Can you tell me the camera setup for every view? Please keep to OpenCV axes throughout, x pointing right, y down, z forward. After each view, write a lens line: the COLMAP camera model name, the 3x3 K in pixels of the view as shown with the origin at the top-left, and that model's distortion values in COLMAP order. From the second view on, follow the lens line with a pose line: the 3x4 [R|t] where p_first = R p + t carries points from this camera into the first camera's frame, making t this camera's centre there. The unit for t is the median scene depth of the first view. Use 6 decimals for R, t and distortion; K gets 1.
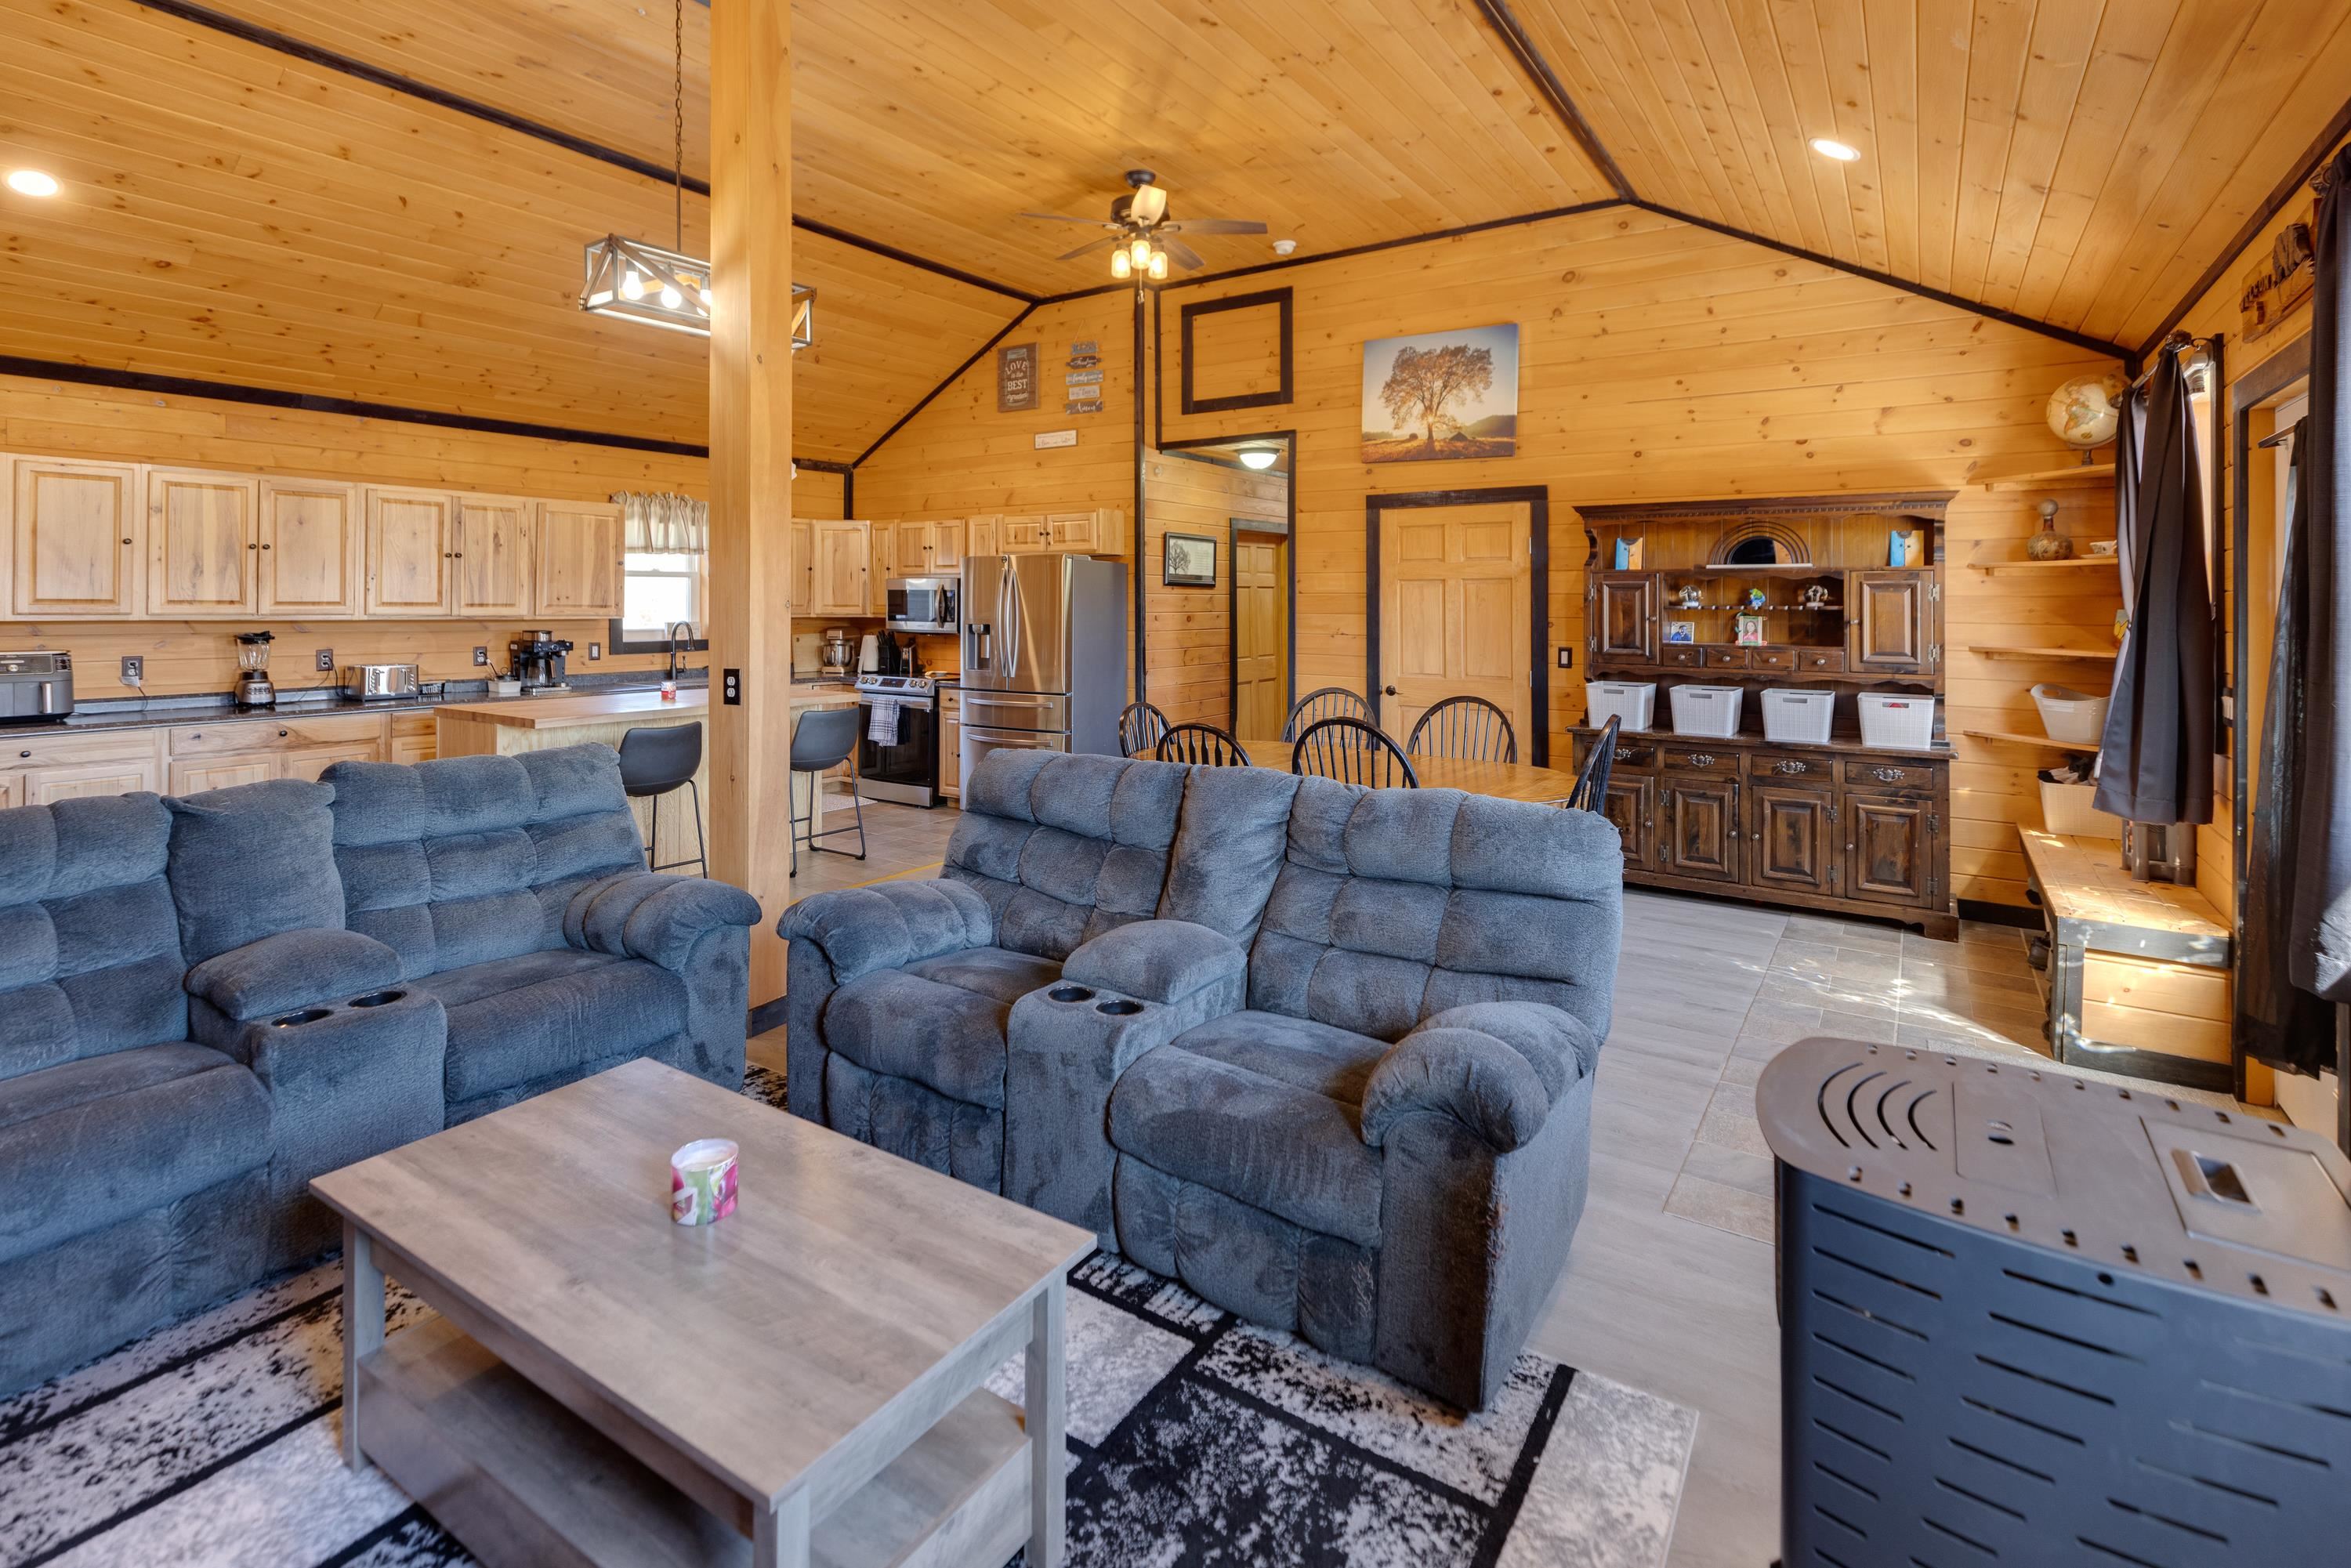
lens RADIAL K [[1111.0, 0, 1163.1], [0, 1111.0, 581.8], [0, 0, 1]] dist [0.002498, 0.000089]
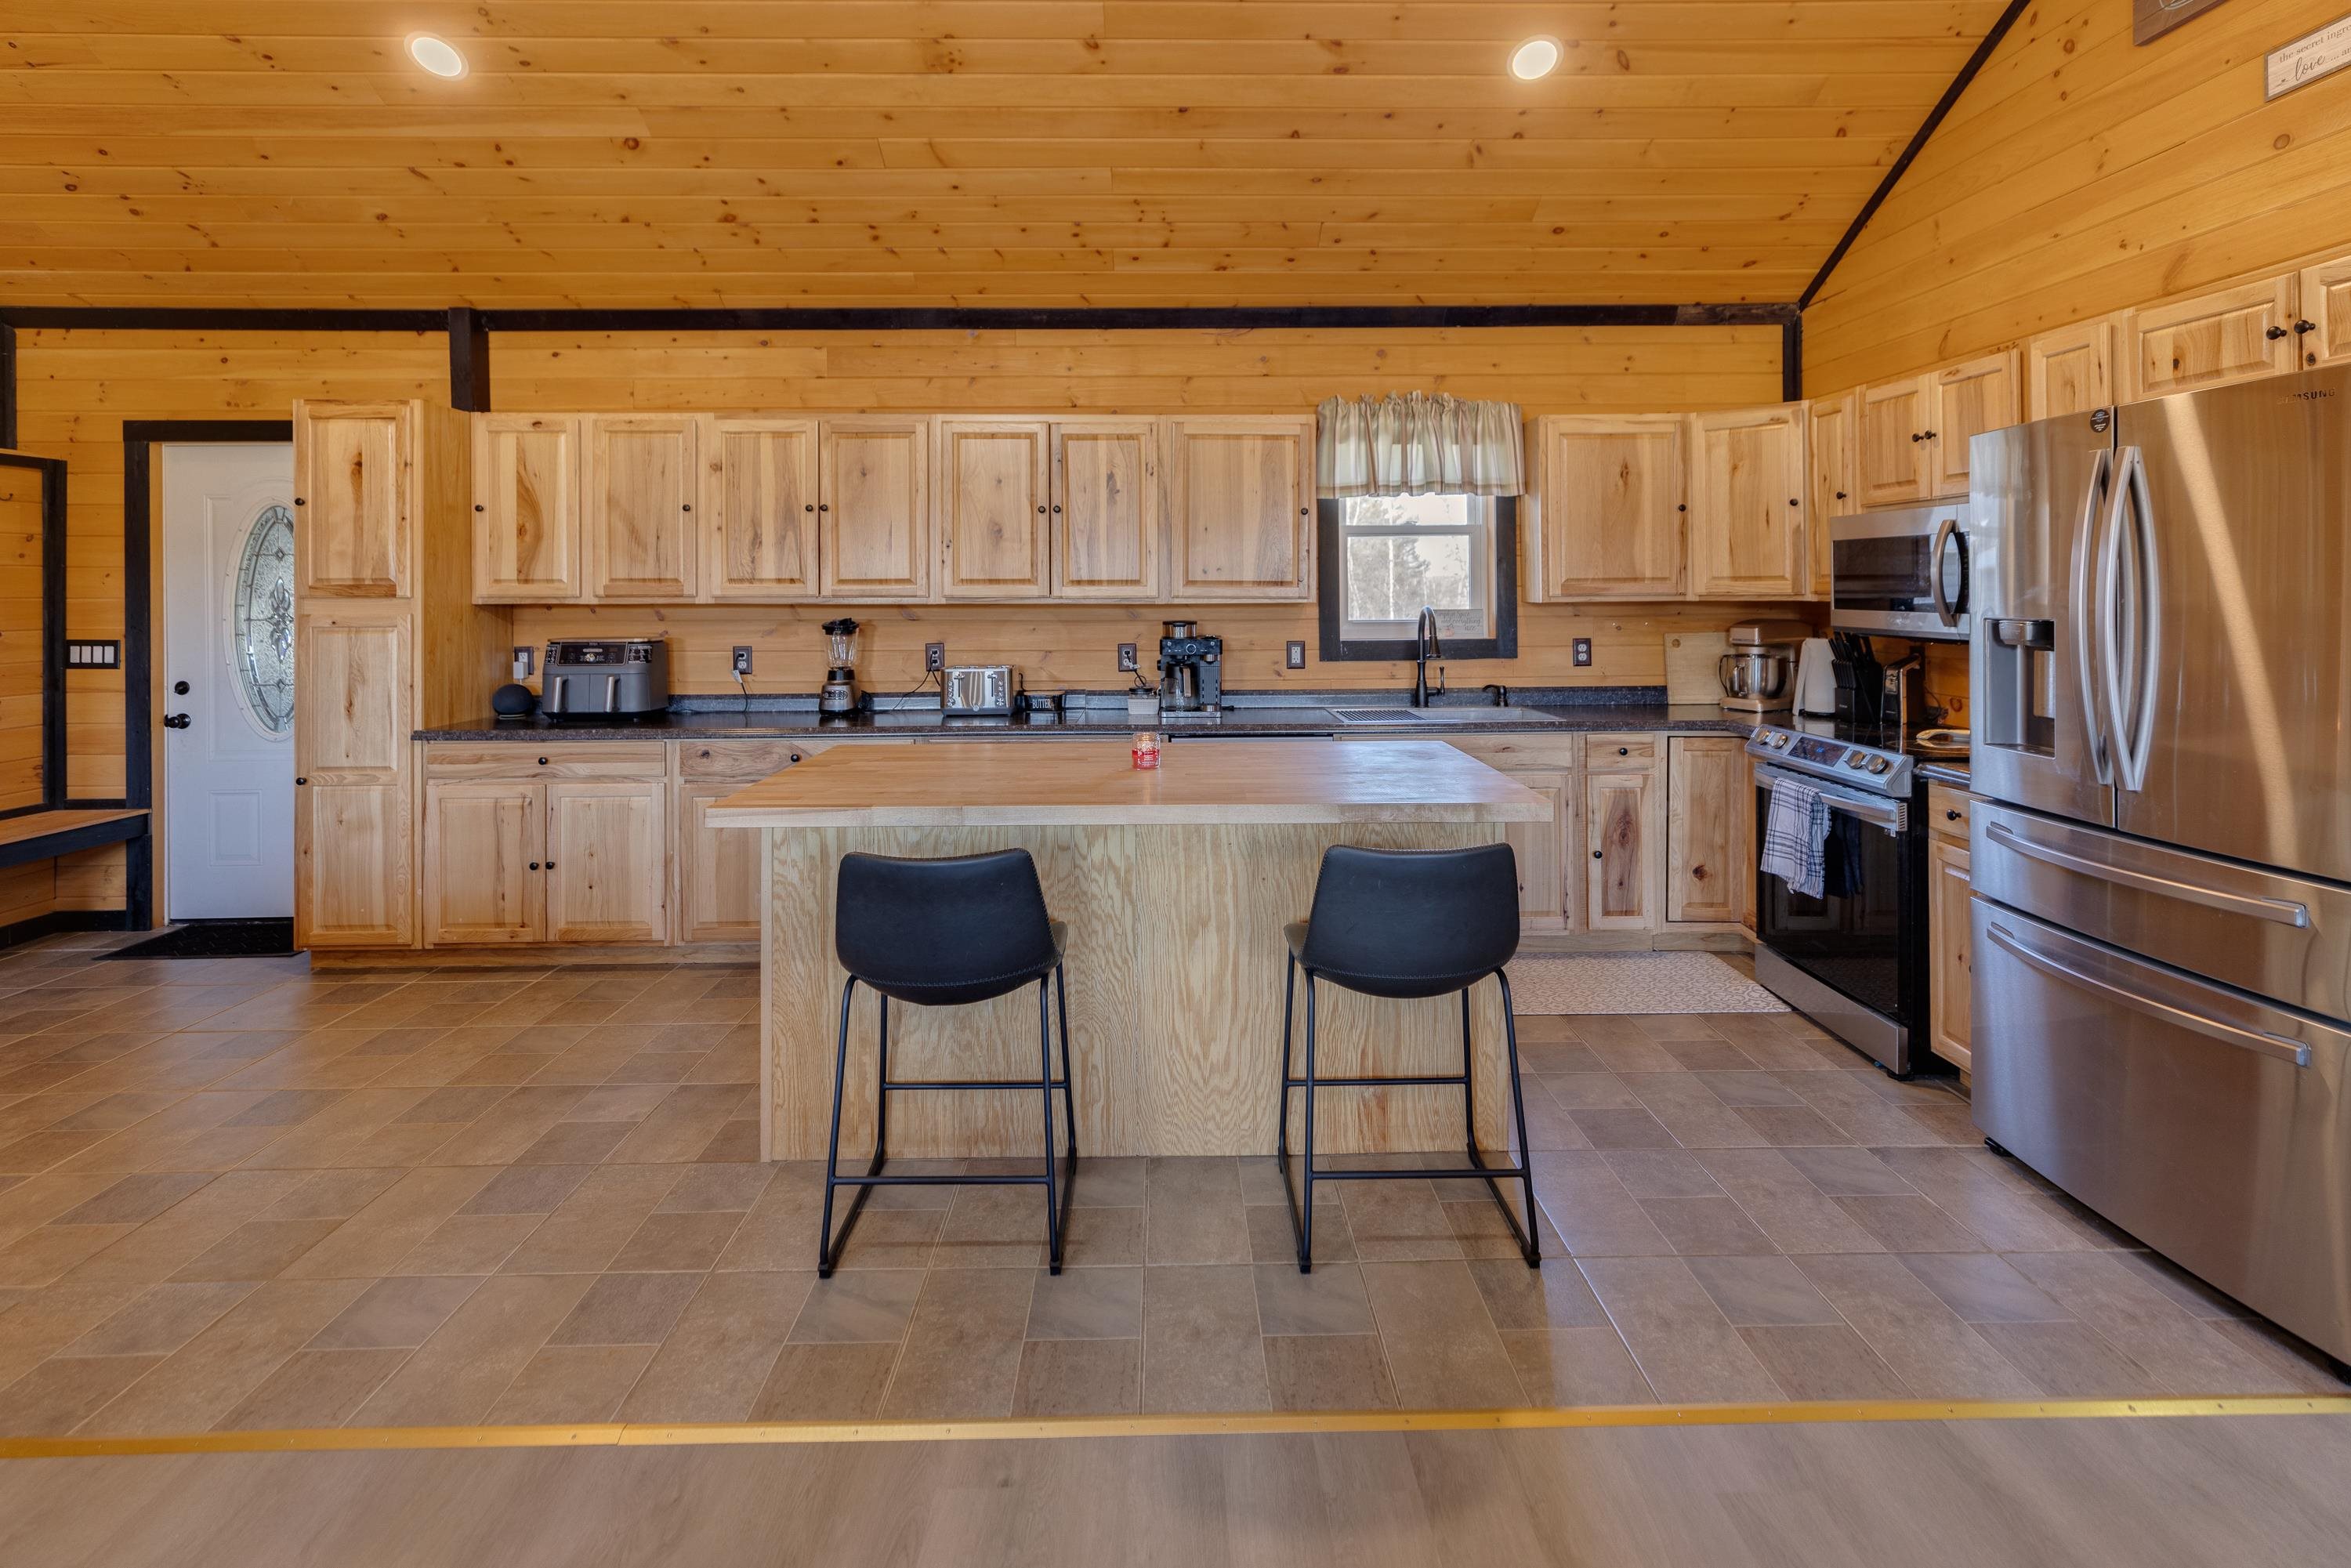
lens RADIAL K [[1122.6, 0, 1175.6], [0, 1122.6, 586.9], [0, 0, 1]] dist [0.010700, 0.000027]
pose [[0.577249, -0.011589, -0.816486, -0.033553], [0.024609, 0.999692, 0.003209, 0.023067], [0.816197, -0.021945, 0.577356, 0.658627]]
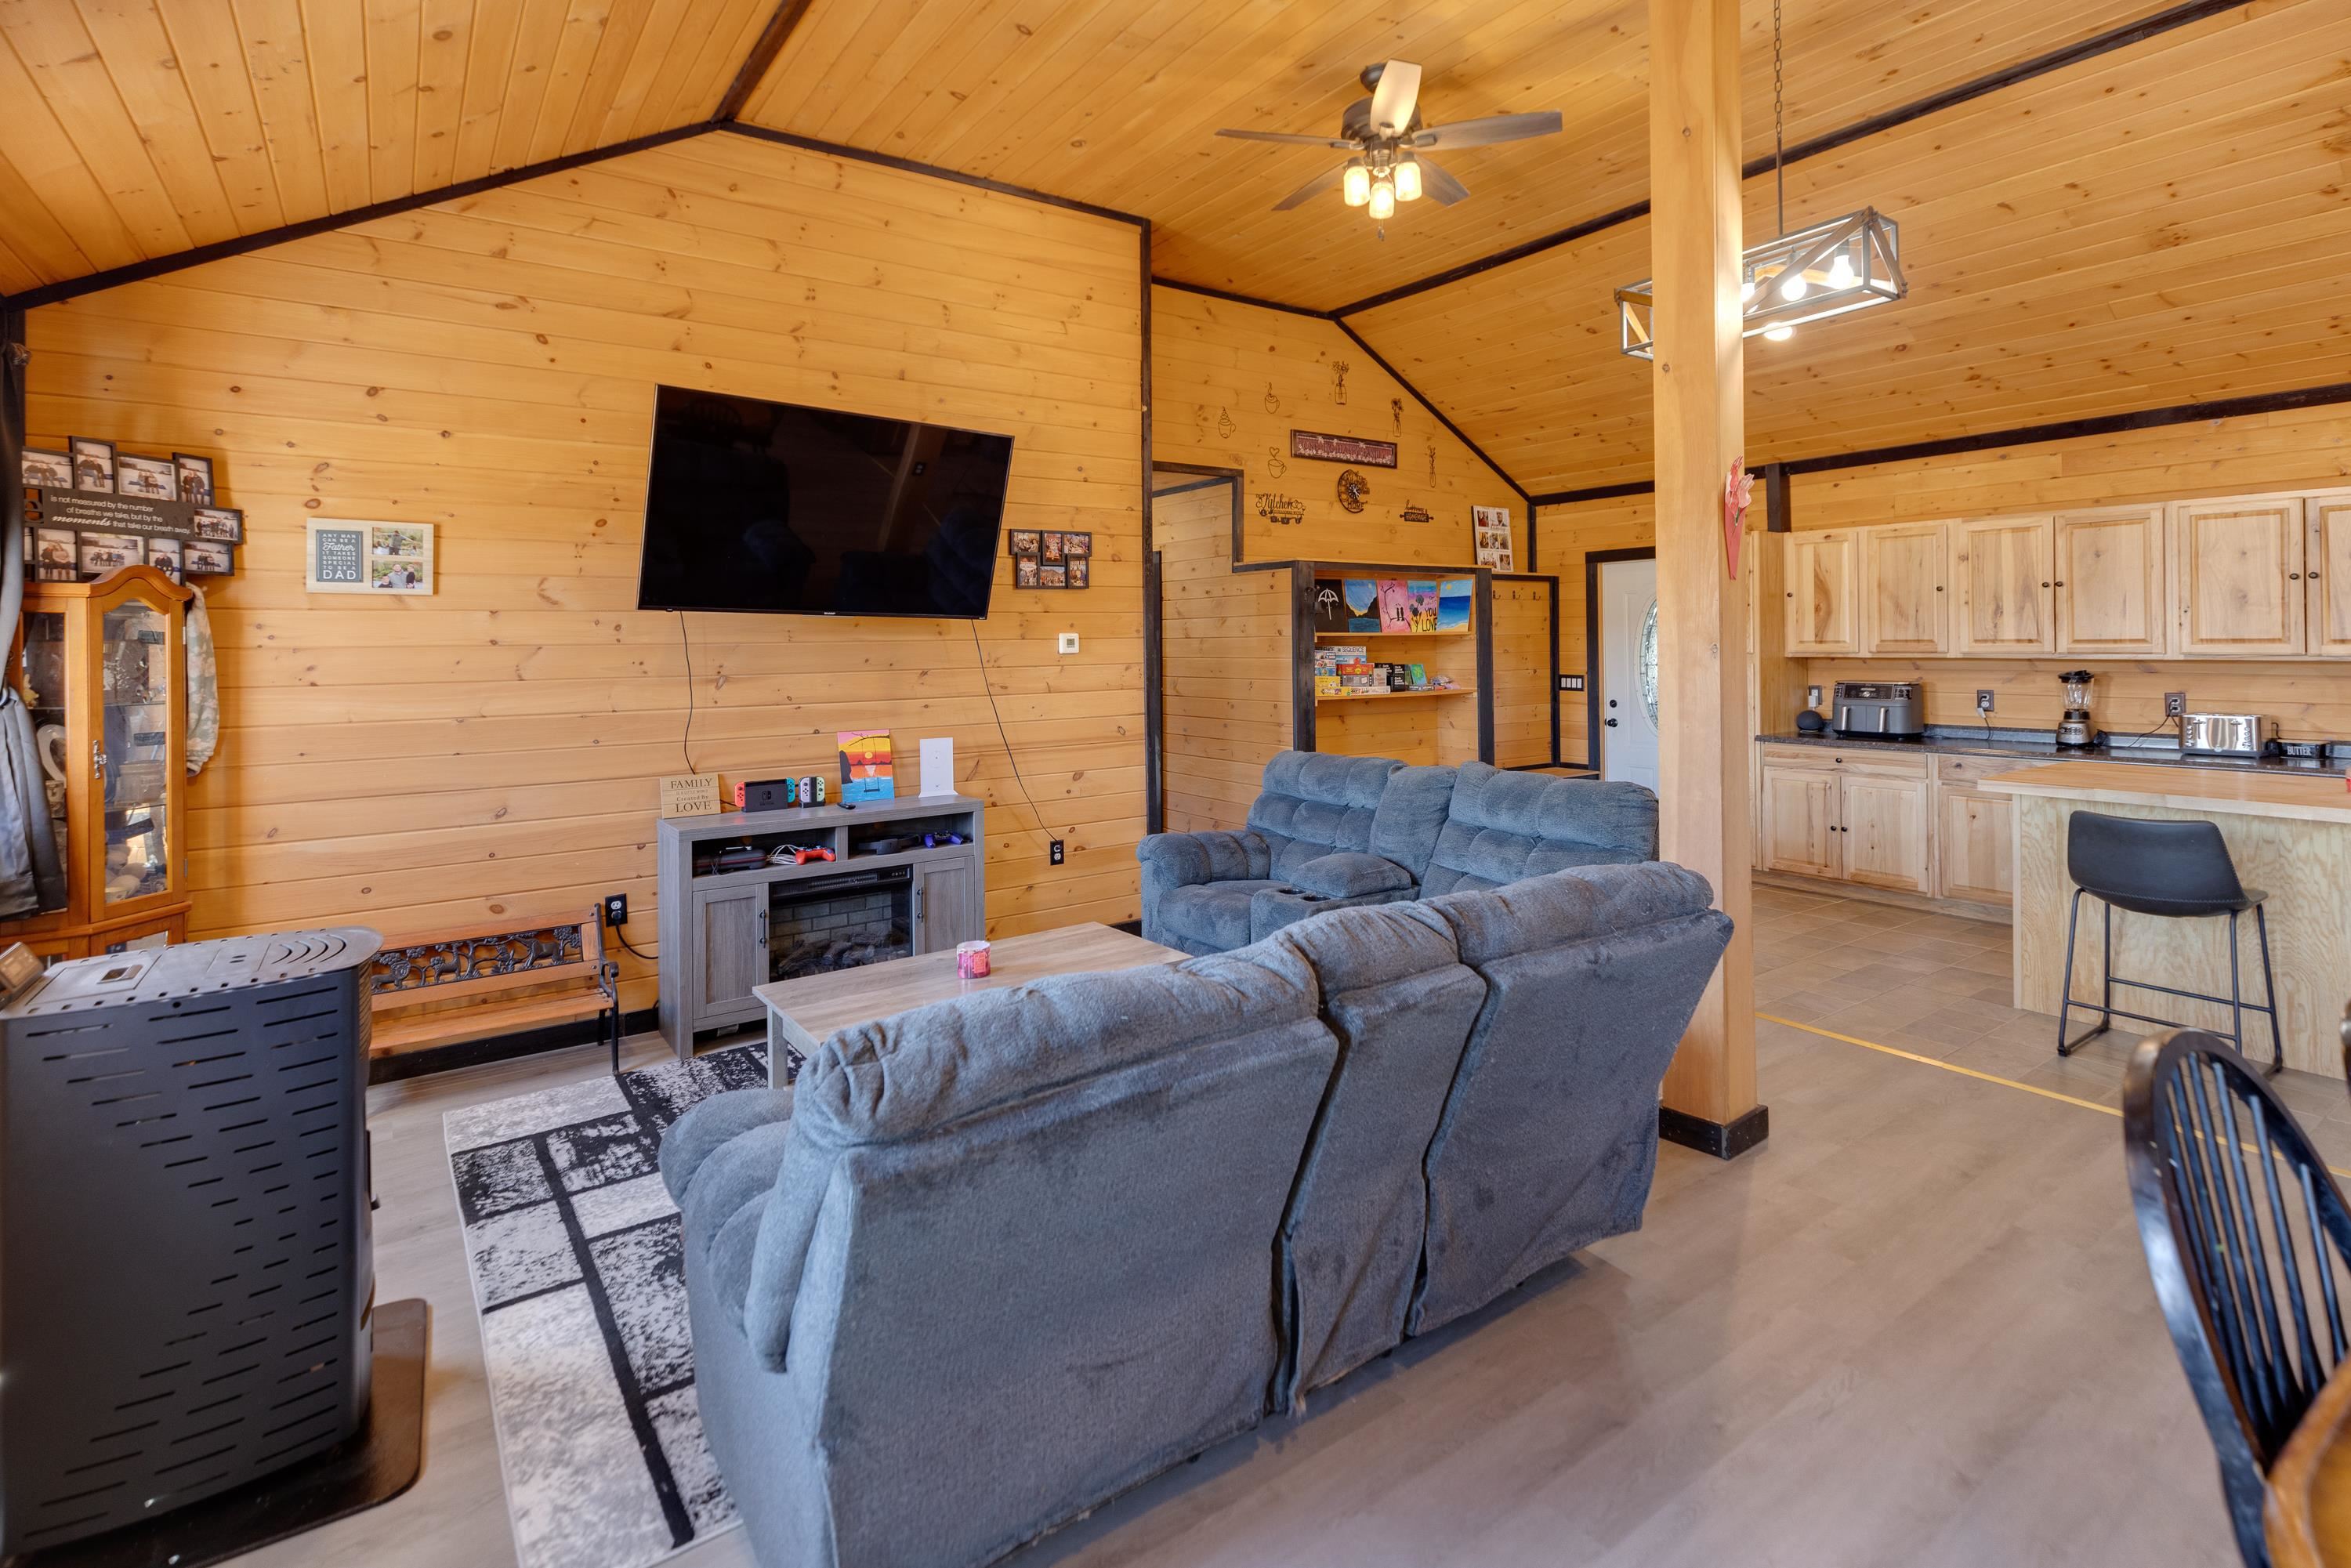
lens RADIAL K [[1116.8, 0, 1183.8], [0, 1116.8, 645.5], [0, 0, 1]] dist [-0.001238, 0.000526]
pose [[-0.348825, 0.001021, -0.937187, 0.335765], [0.030387, 0.999486, -0.010222, 0.008129], [0.936695, -0.032044, -0.348677, 0.543396]]
